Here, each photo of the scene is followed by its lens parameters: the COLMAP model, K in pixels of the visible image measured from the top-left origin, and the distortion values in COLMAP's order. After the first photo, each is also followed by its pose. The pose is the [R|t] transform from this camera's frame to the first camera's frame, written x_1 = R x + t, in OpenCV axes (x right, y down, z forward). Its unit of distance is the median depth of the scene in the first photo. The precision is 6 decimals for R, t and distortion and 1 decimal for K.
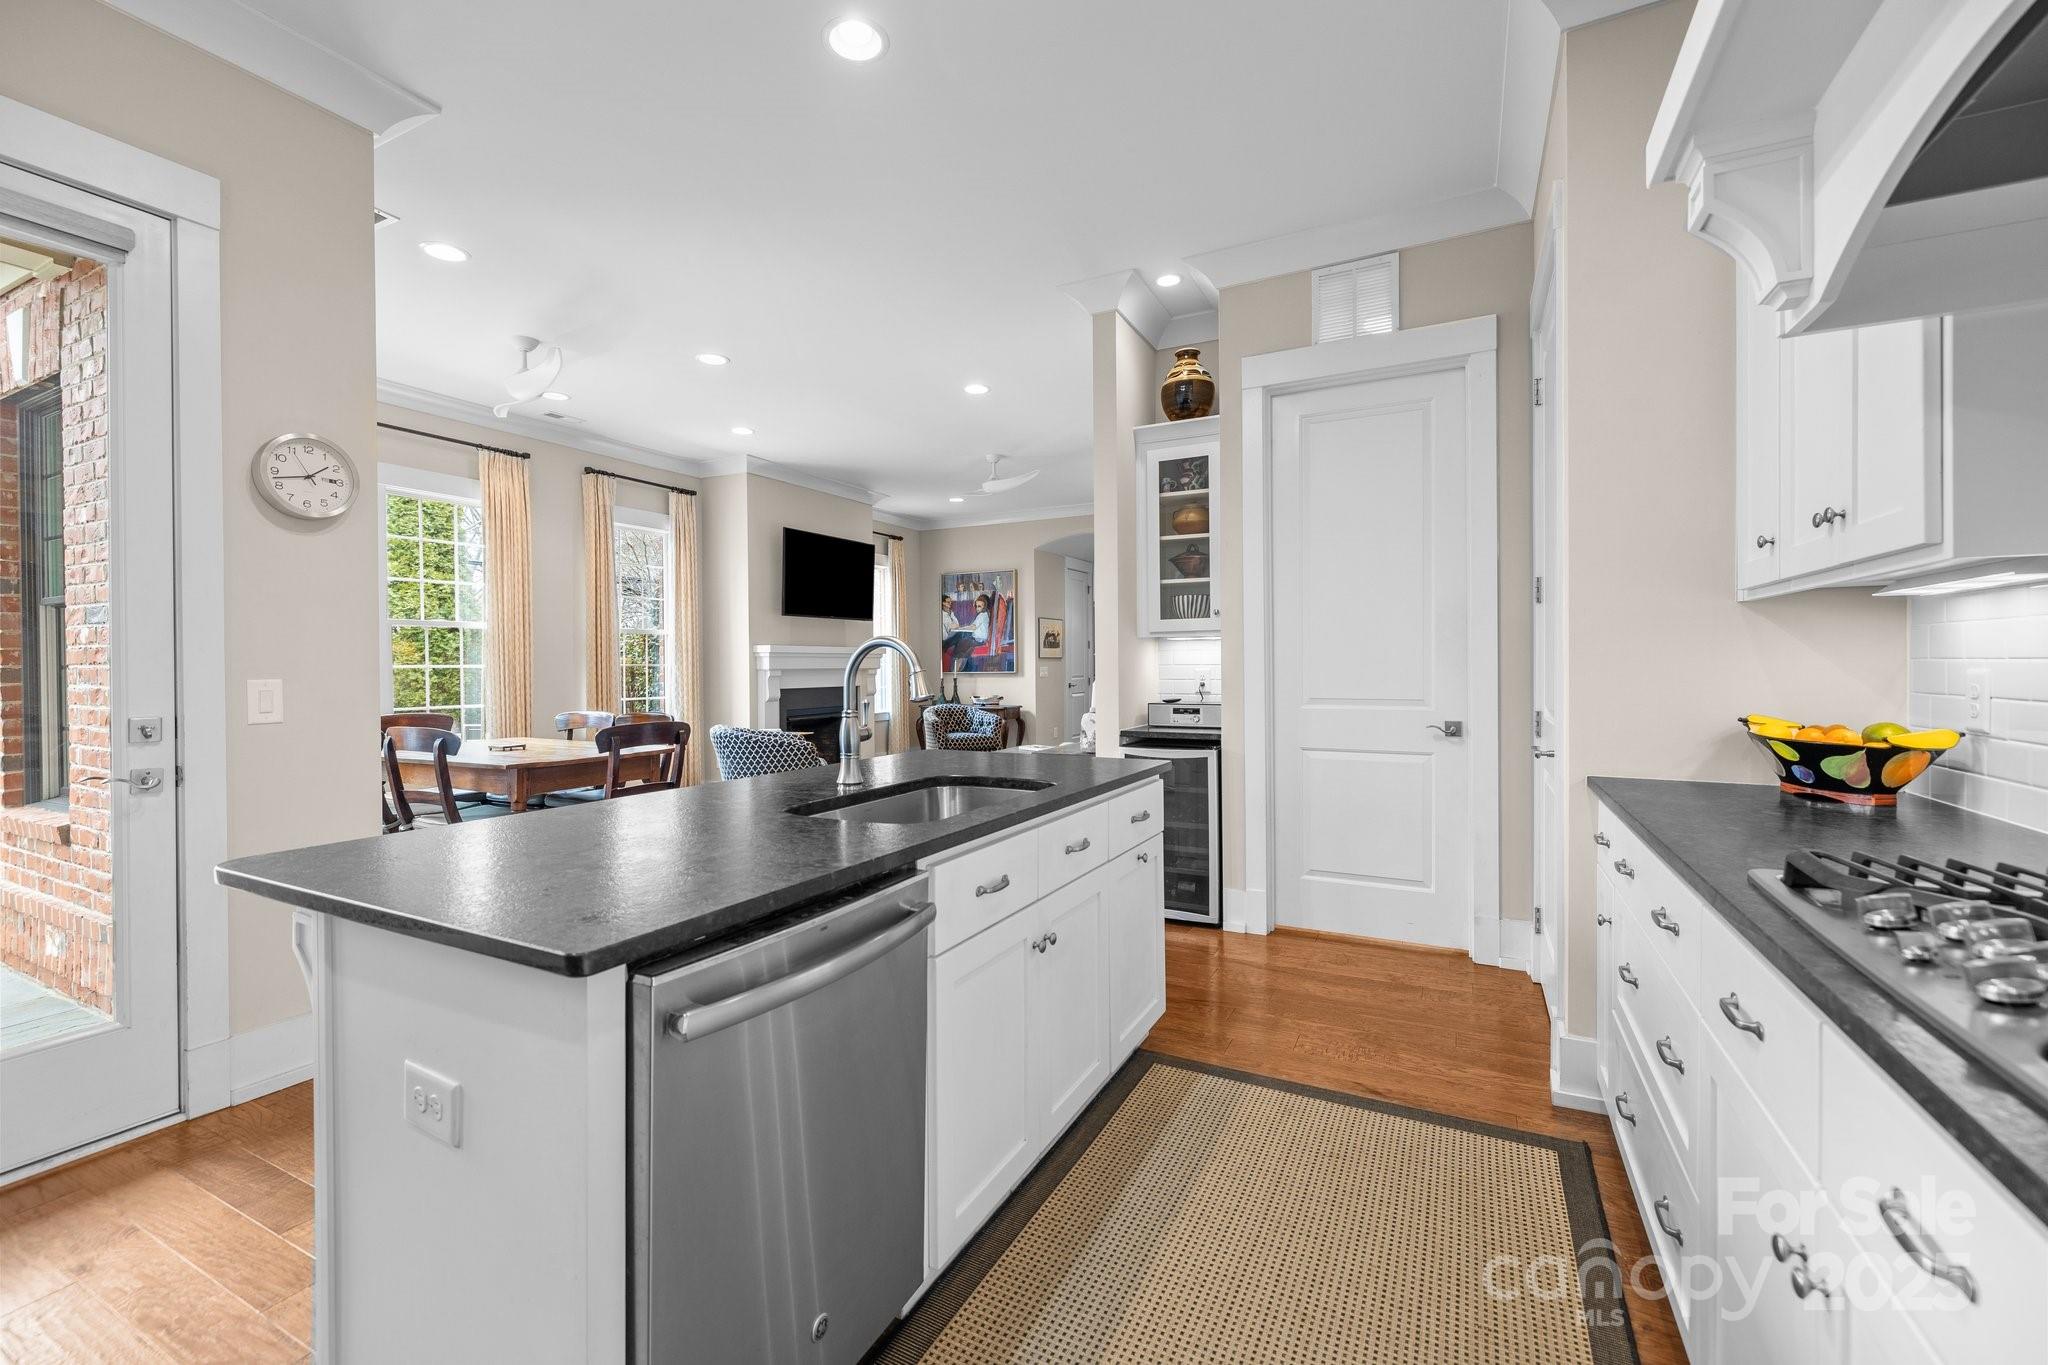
lens RADIAL K [[862.5, 0, 1008.4], [0, 862.5, 669.9], [0, 0, 1]] dist [-0.000655, -0.000114]
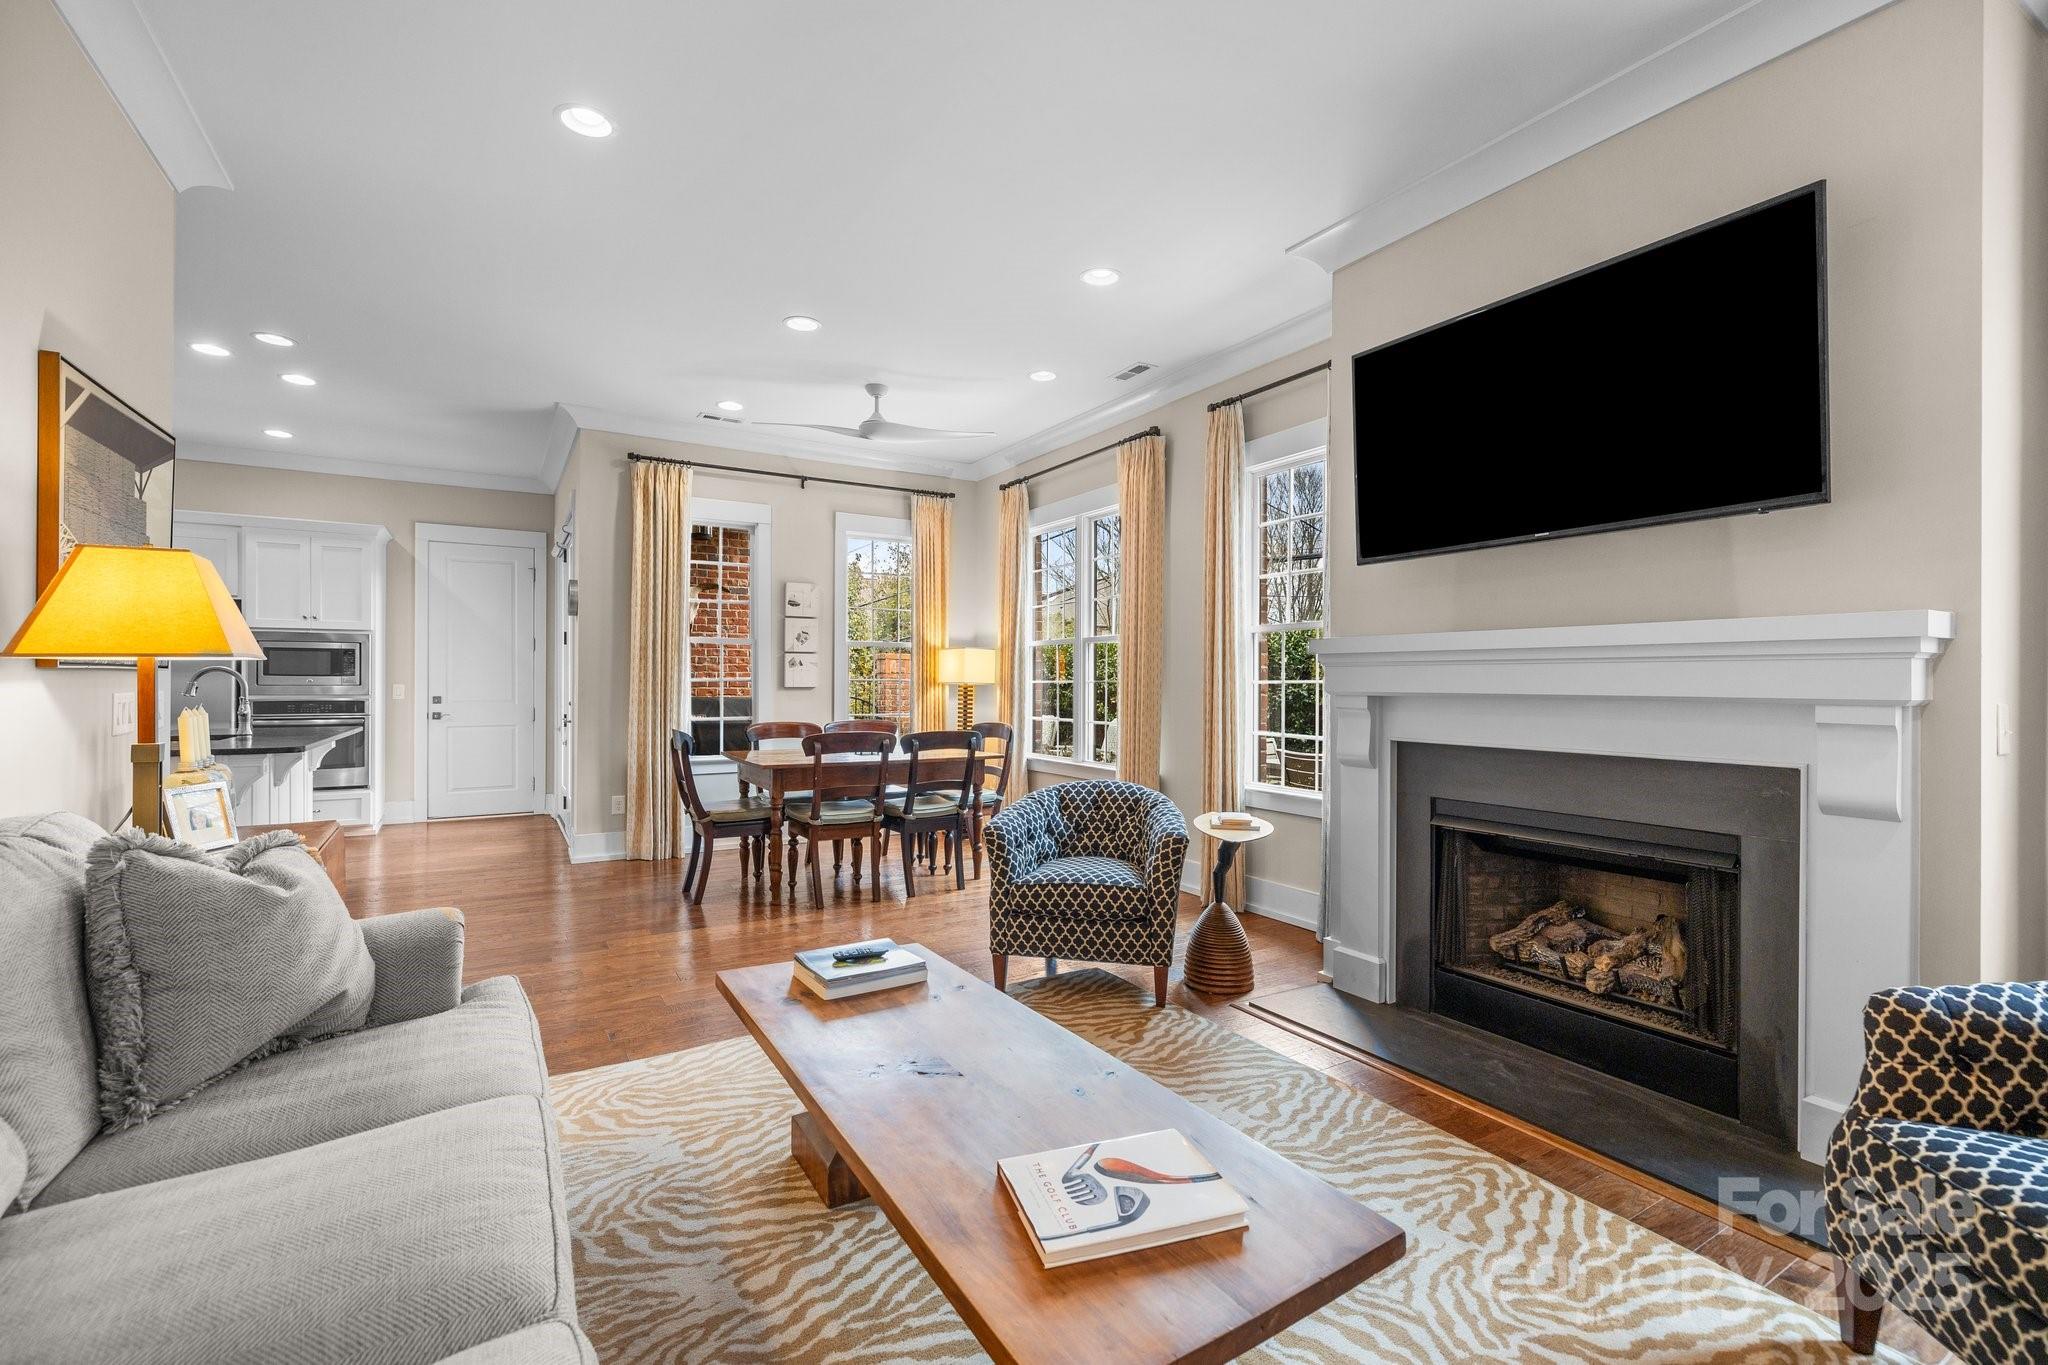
lens RADIAL K [[878.9, 0, 1011.9], [0, 878.9, 681.9], [0, 0, 1]] dist [-0.000793, -0.000059]
pose [[-0.520257, 0.004343, -0.853999, 0.181952], [-0.006630, 0.999936, 0.009124, -0.008671], [0.853984, 0.010409, -0.520195, 1.007422]]
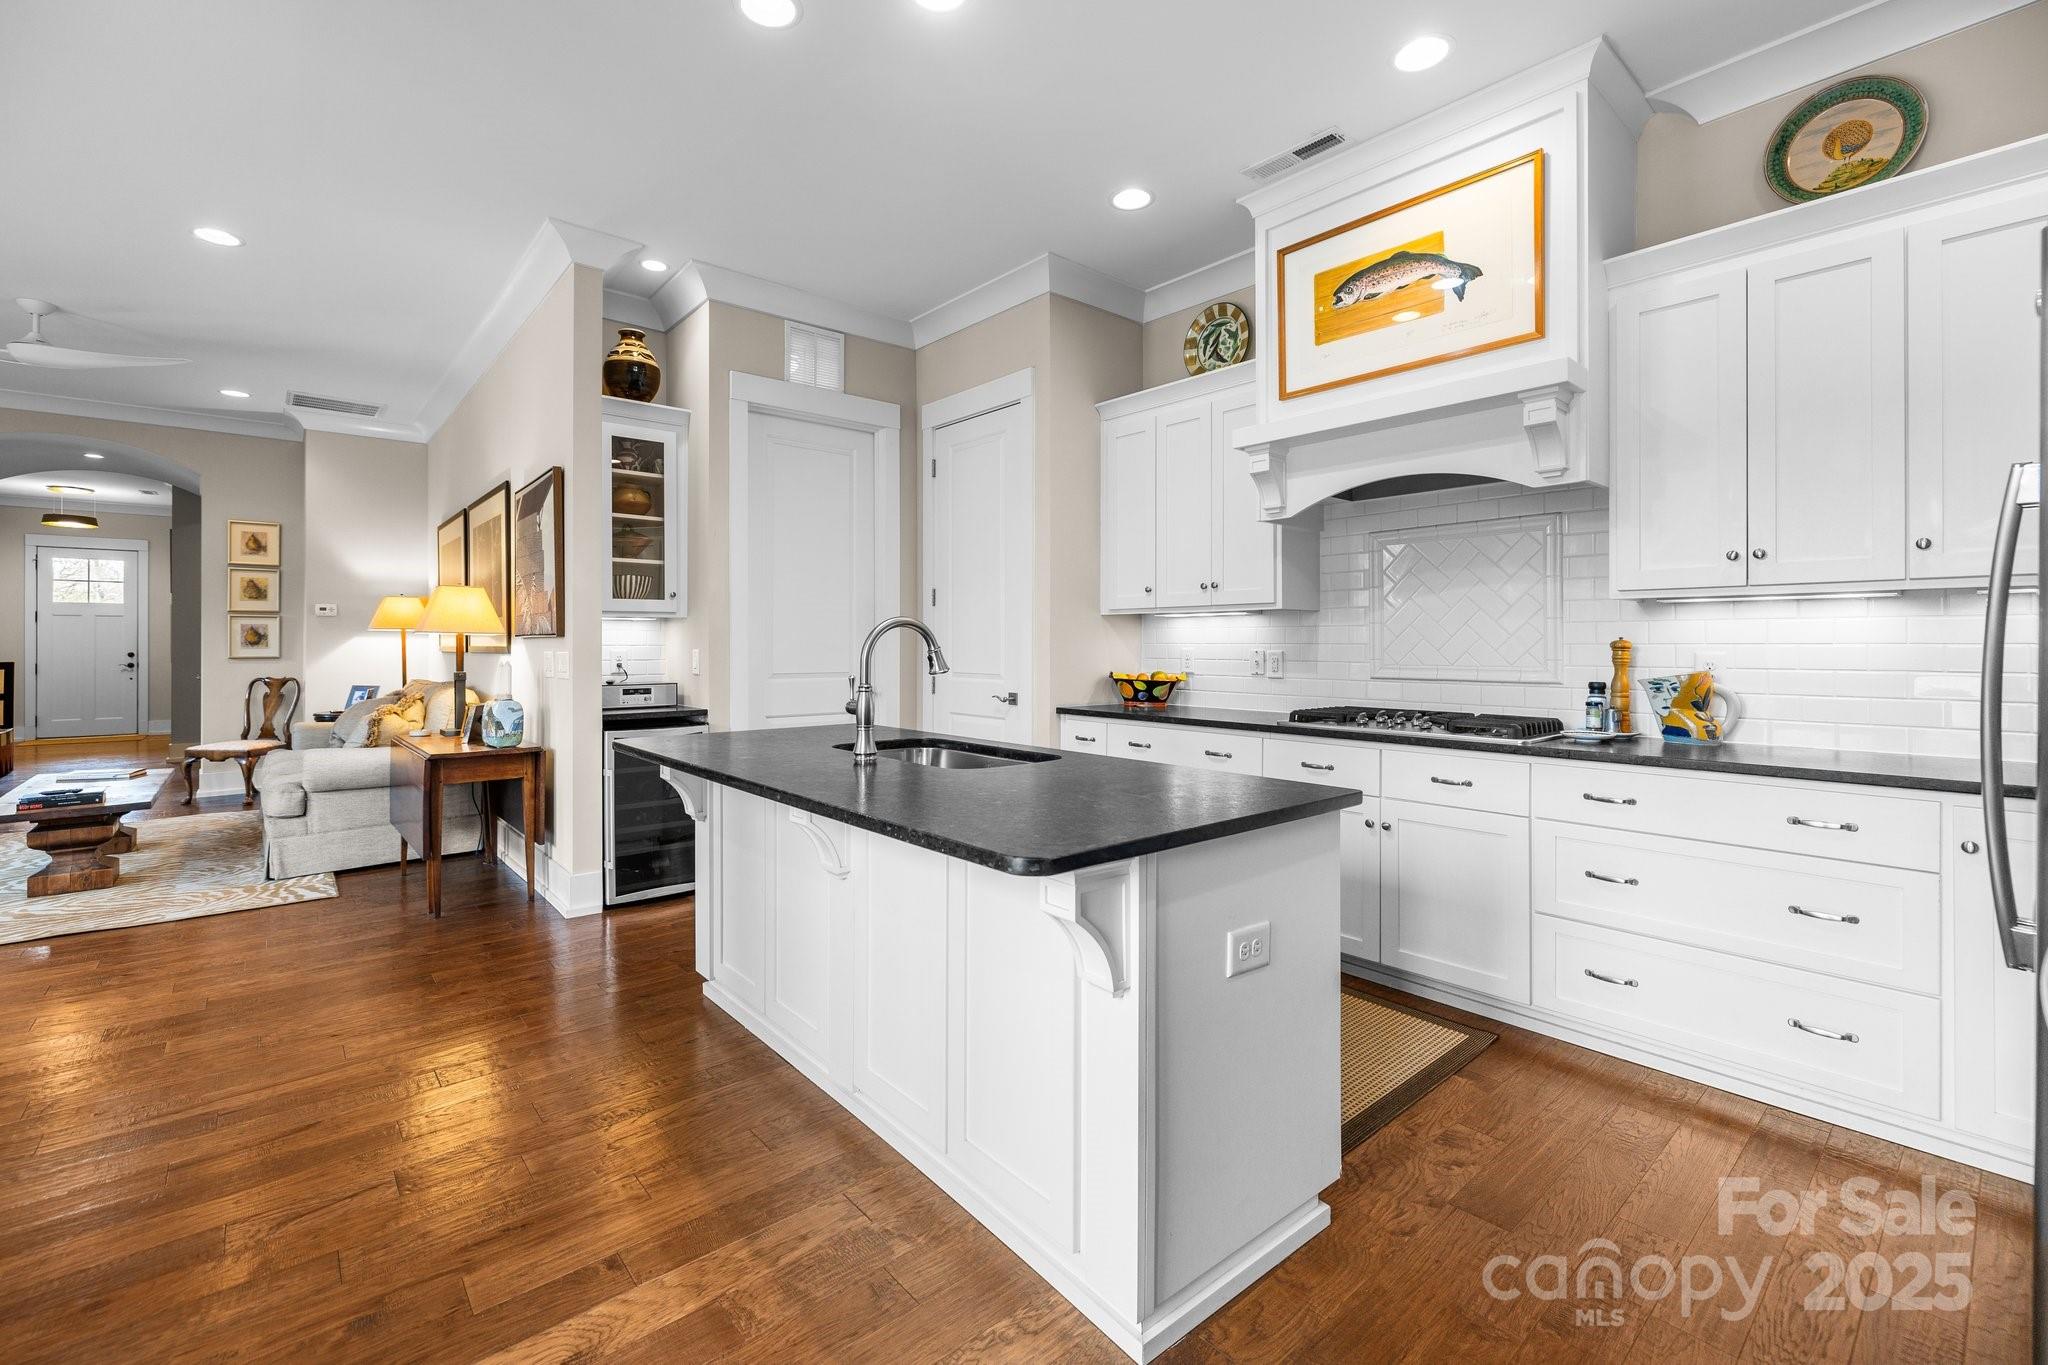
lens RADIAL K [[871.0, 0, 1004.1], [0, 871.0, 642.0], [0, 0, 1]] dist [-0.000156, -0.000188]
pose [[0.371039, 0.008268, 0.928580, -0.300990], [0.004134, 0.999936, -0.010555, 0.001453], [-0.928608, 0.007755, 0.370981, 0.120682]]
